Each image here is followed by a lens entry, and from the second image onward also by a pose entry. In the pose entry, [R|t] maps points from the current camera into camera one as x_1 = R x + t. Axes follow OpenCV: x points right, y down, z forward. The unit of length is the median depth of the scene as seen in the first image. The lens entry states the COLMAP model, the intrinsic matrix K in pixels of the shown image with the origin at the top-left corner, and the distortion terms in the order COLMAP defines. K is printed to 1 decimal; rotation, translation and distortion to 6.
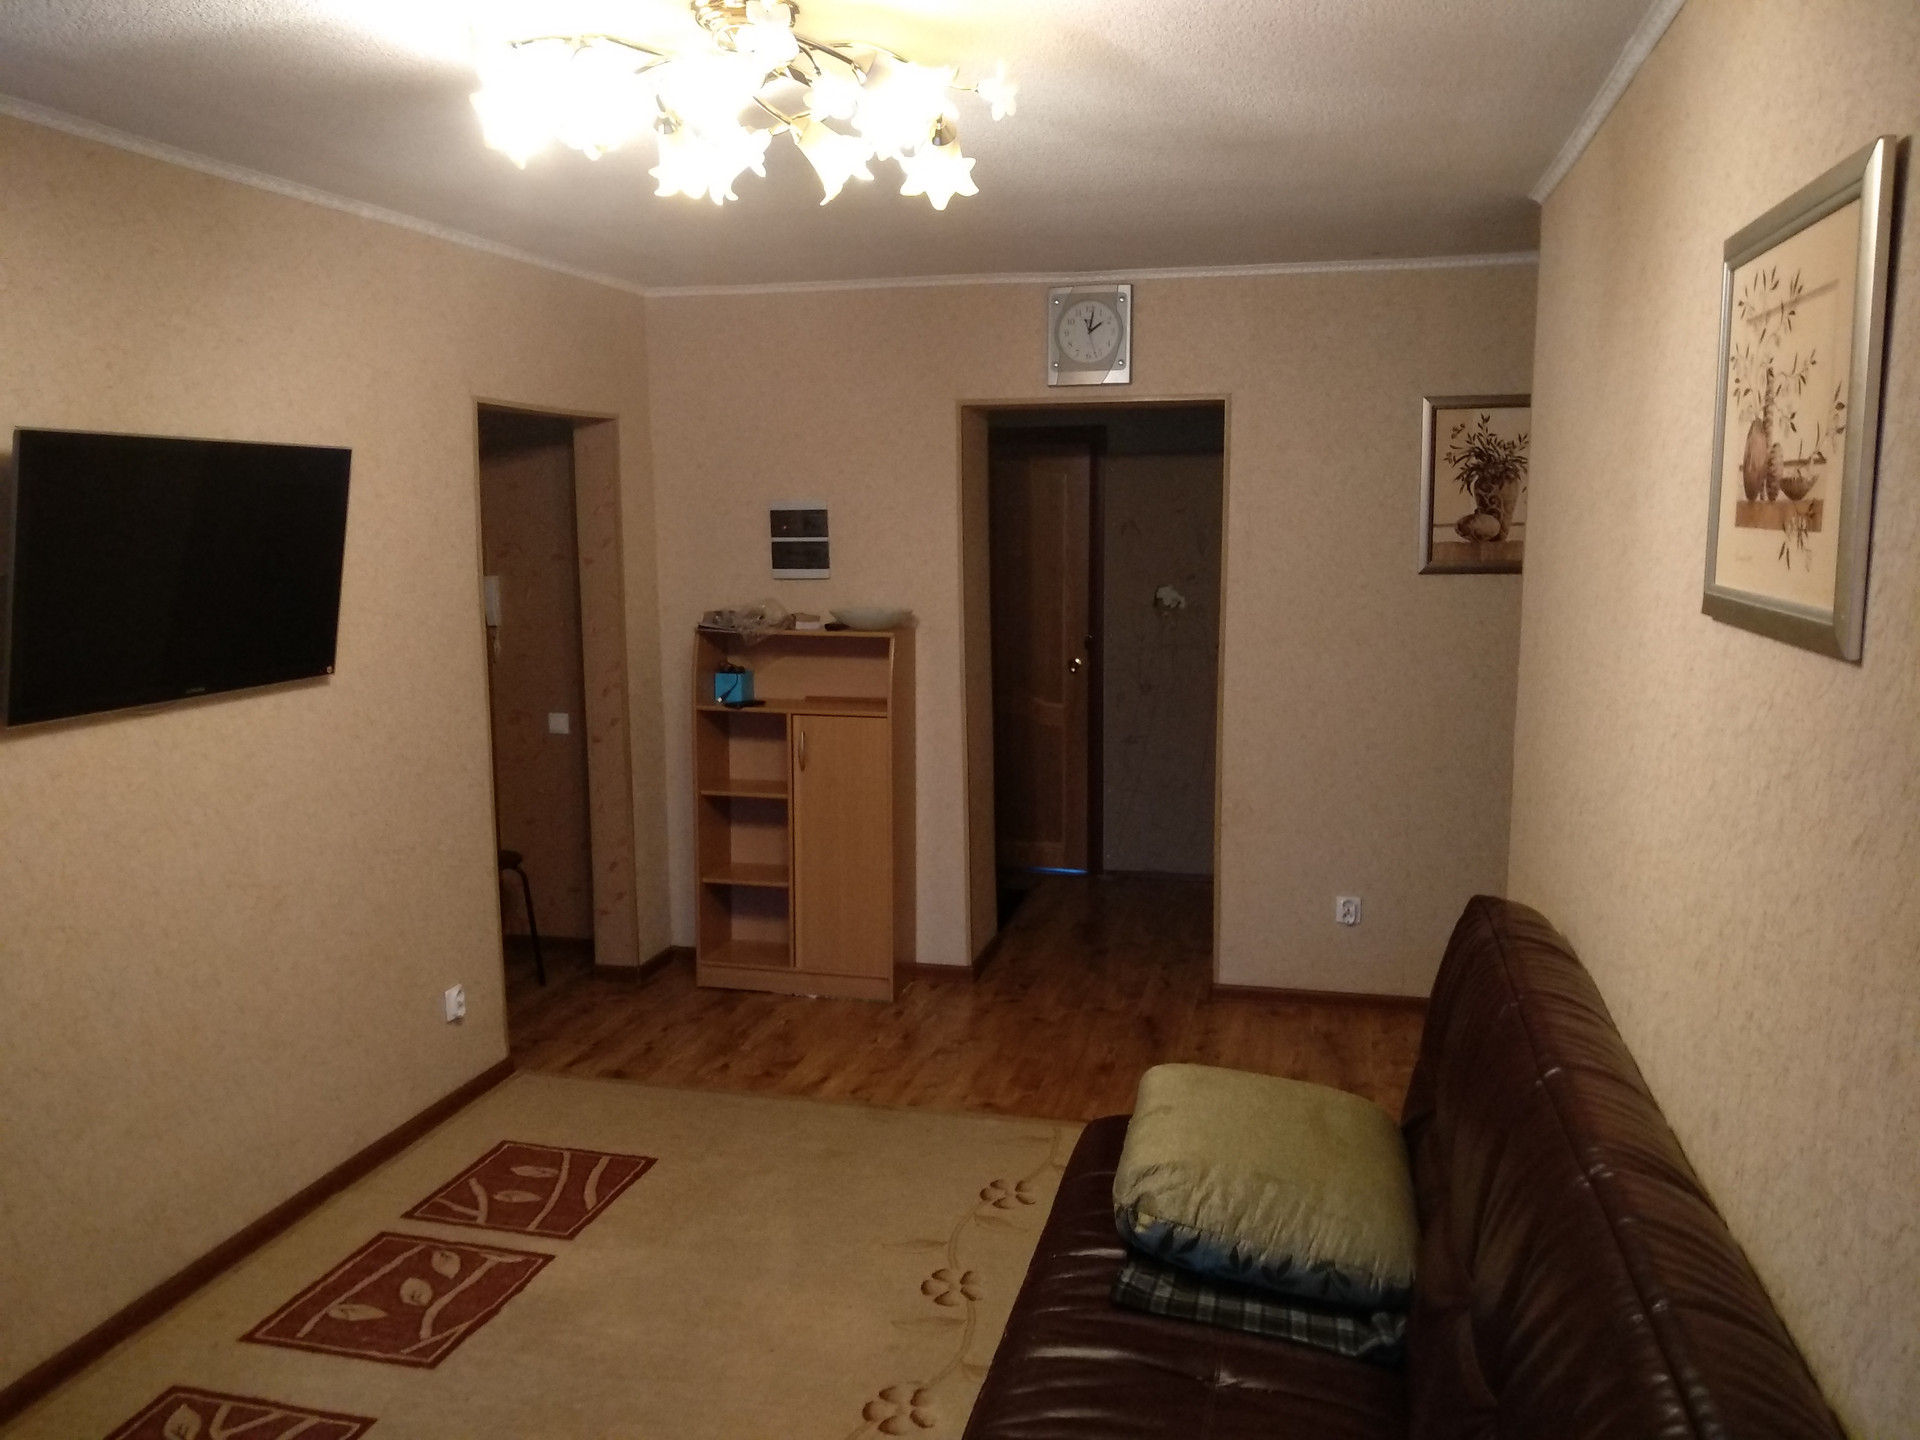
lens RADIAL K [[1475.8, 0, 960.0], [0, 1475.8, 720.0], [0, 0, 1]] dist [-0.003544, 0.002027]
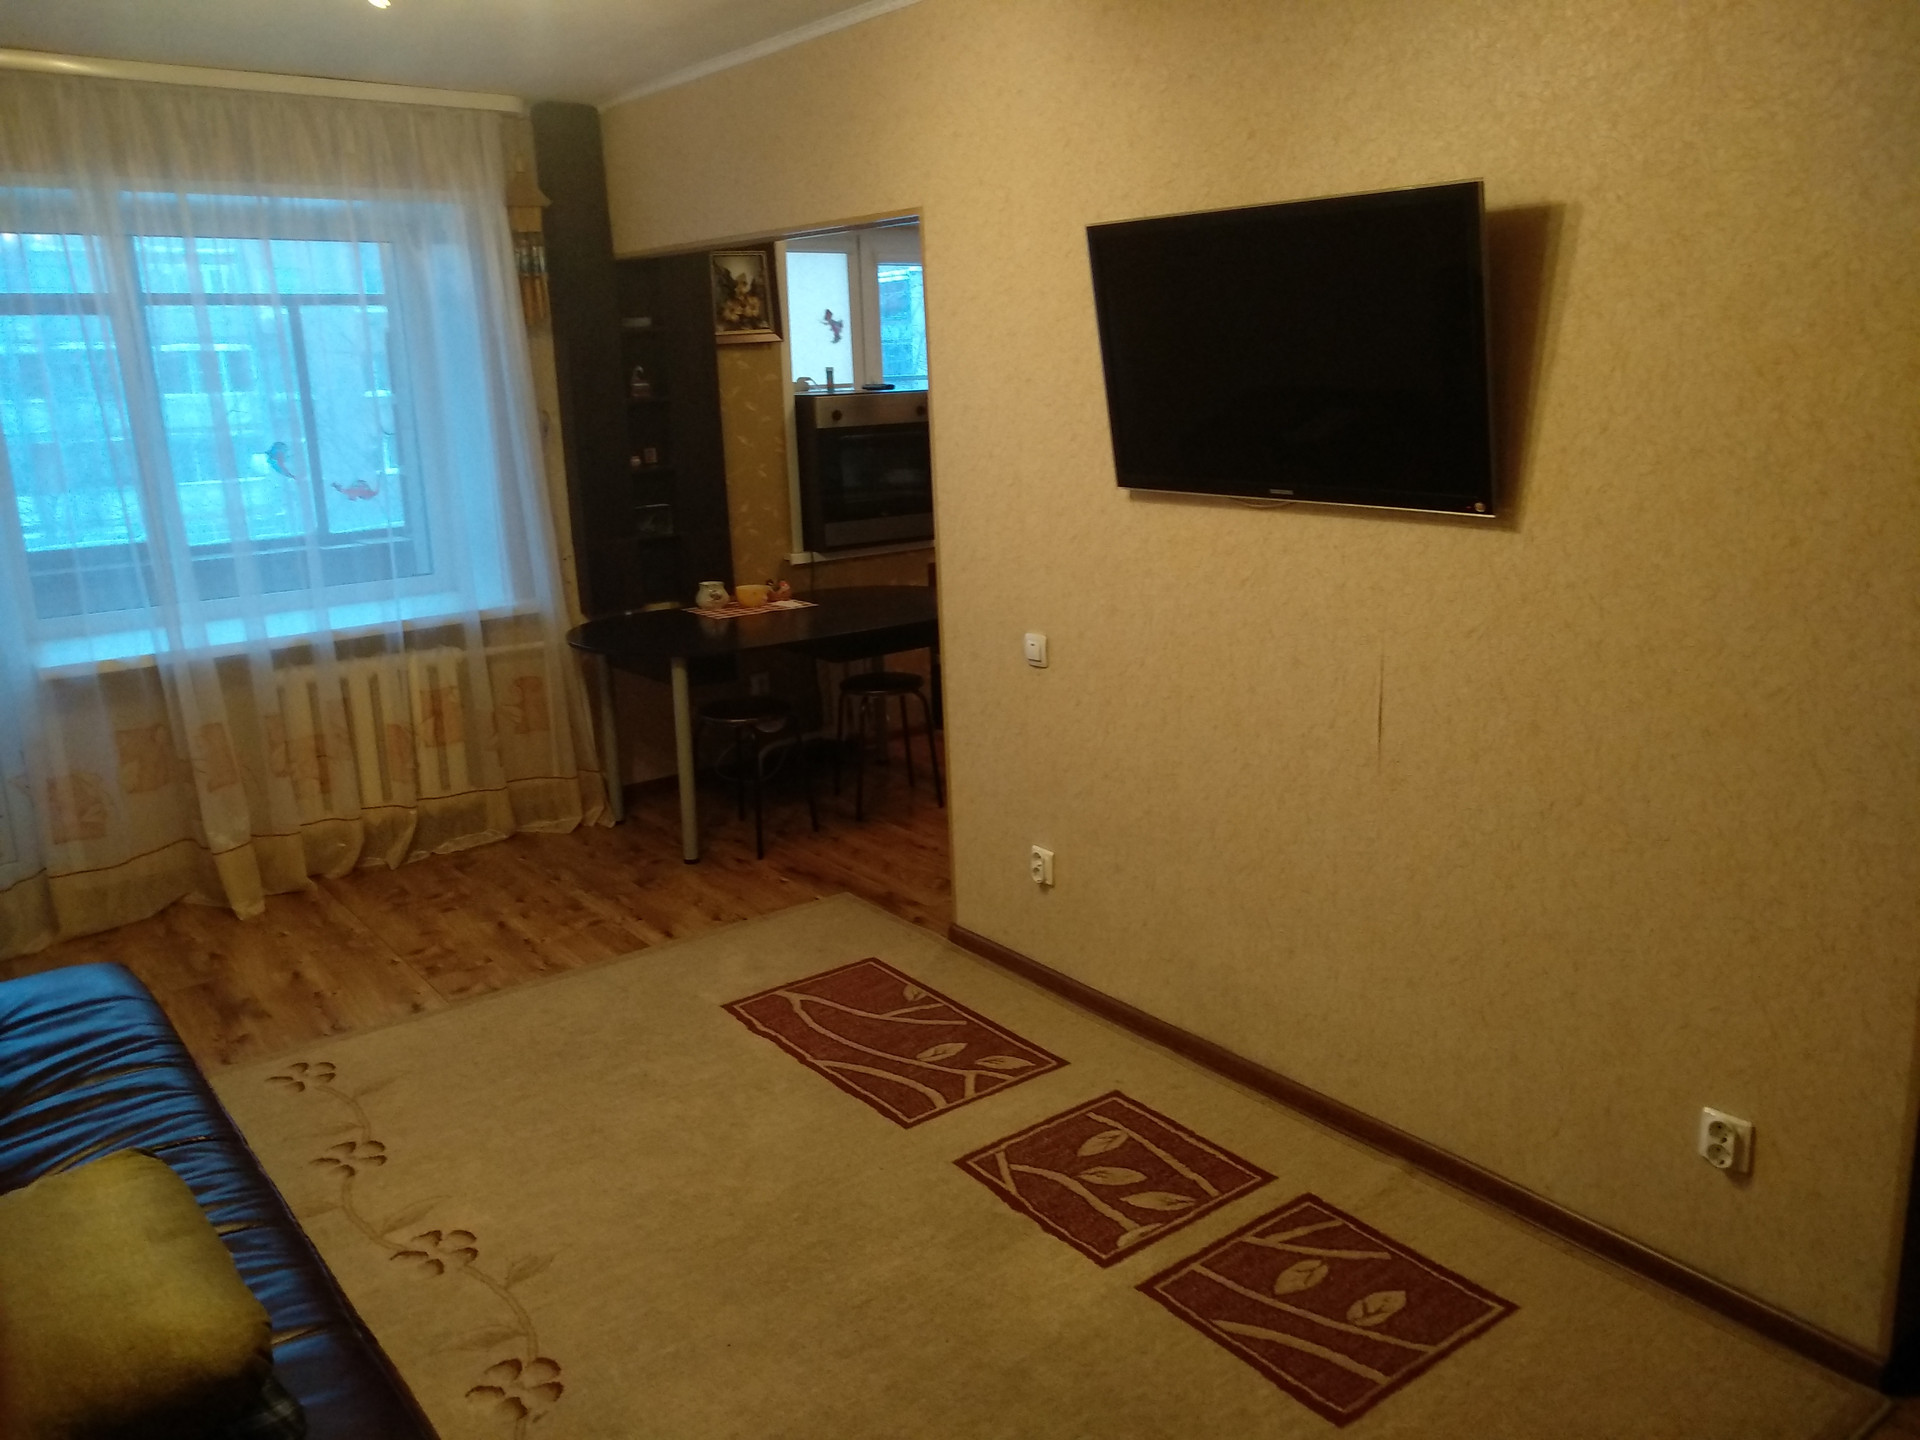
lens RADIAL K [[1475.8, 0, 960.0], [0, 1475.8, 720.0], [0, 0, 1]] dist [-0.003544, 0.002027]
pose [[-0.617108, 0.215364, -0.756833, 0.319441], [-0.077126, 0.940631, 0.330553, -0.171428], [0.783090, 0.262358, -0.563861, 1.380721]]
